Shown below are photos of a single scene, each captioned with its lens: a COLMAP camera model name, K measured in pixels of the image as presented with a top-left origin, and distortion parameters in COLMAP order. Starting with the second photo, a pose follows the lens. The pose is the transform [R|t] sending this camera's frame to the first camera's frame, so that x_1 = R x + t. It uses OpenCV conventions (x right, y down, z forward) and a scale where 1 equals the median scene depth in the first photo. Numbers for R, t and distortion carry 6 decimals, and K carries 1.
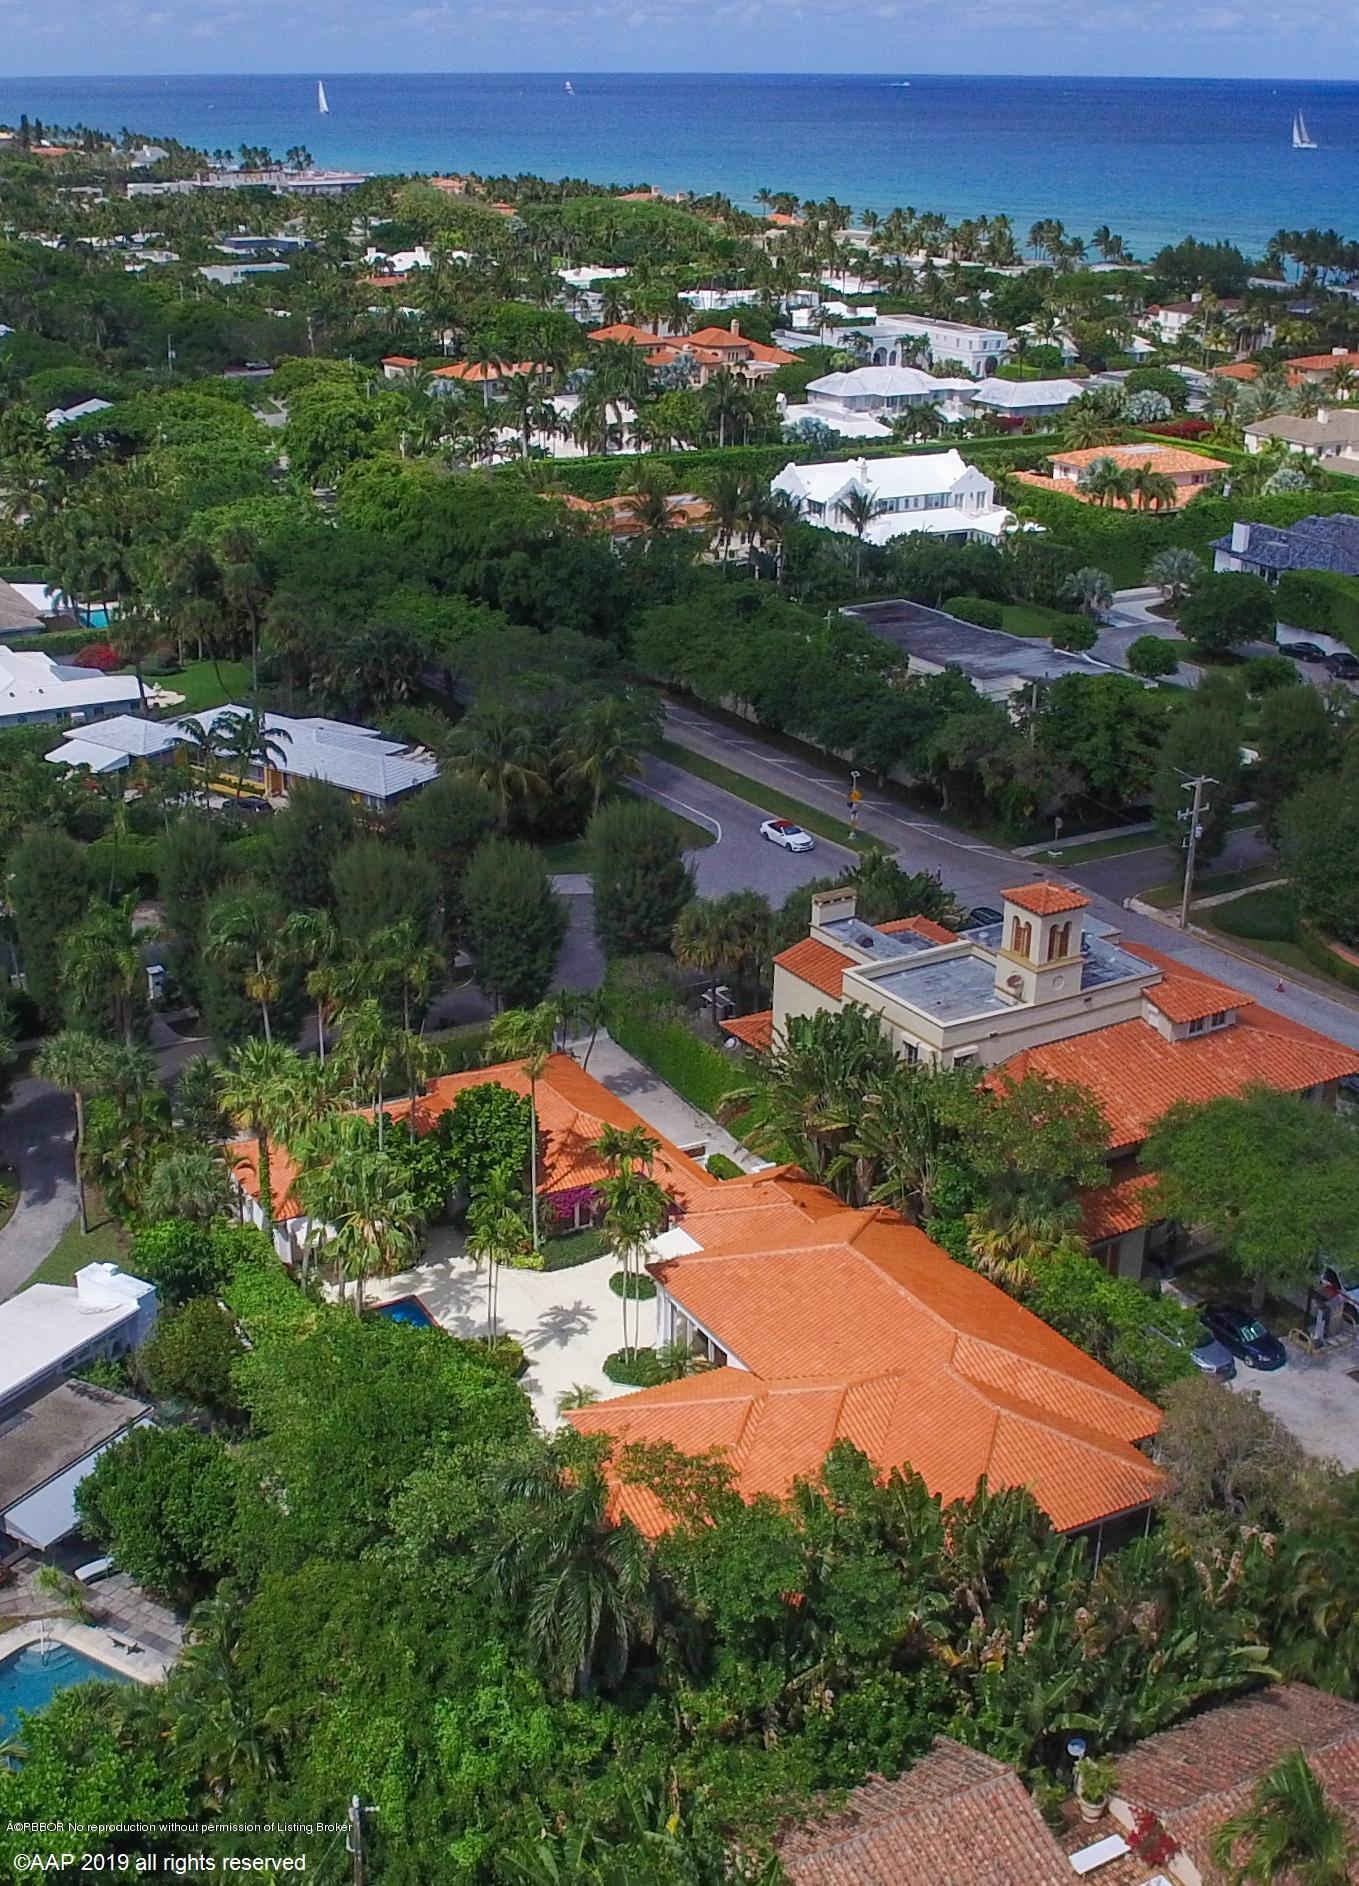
lens RADIAL K [[2248.3, 0, 580.4], [0, 2248.3, 942.5], [0, 0, 1]] dist [-0.085638, 0.001115]
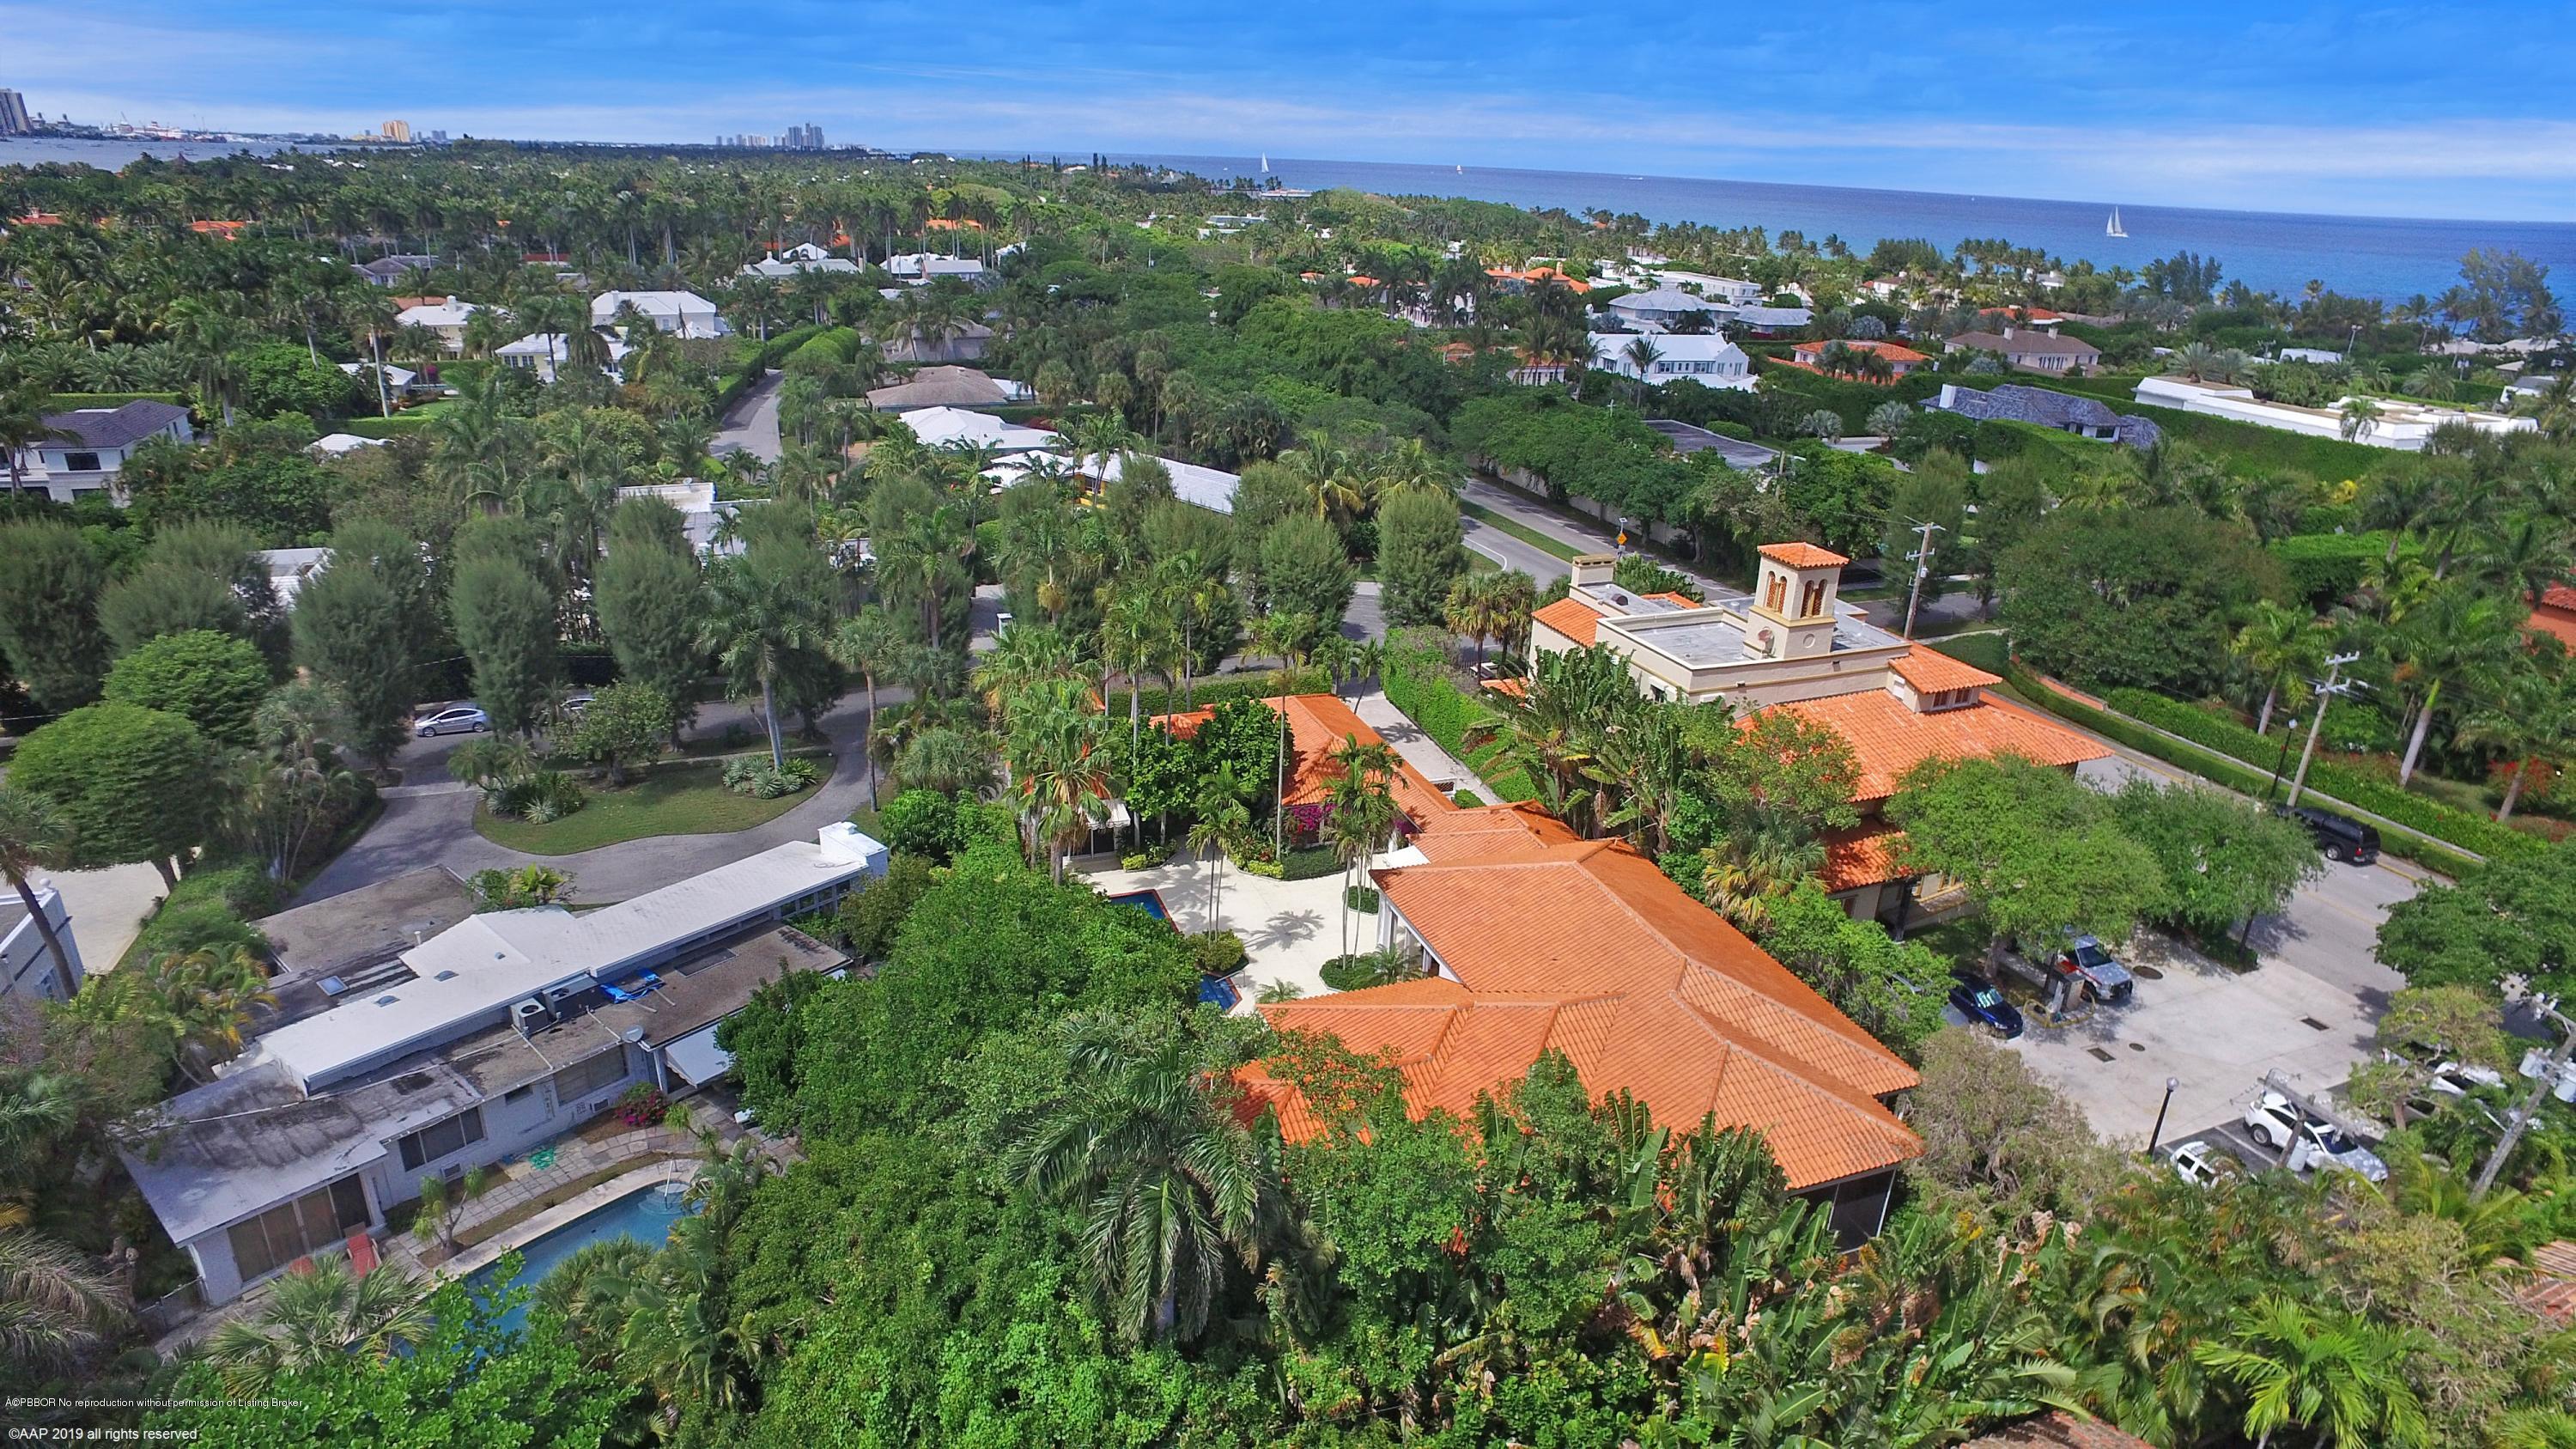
lens RADIAL K [[1493.3, 0, 1277.8], [0, 1493.3, 734.8], [0, 0, 1]] dist [-0.123854, 0.093631]
pose [[0.991448, 0.081482, -0.101940, 0.049130], [-0.081667, 0.996657, 0.002358, 0.082726], [0.101791, 0.005987, 0.994788, 0.331168]]
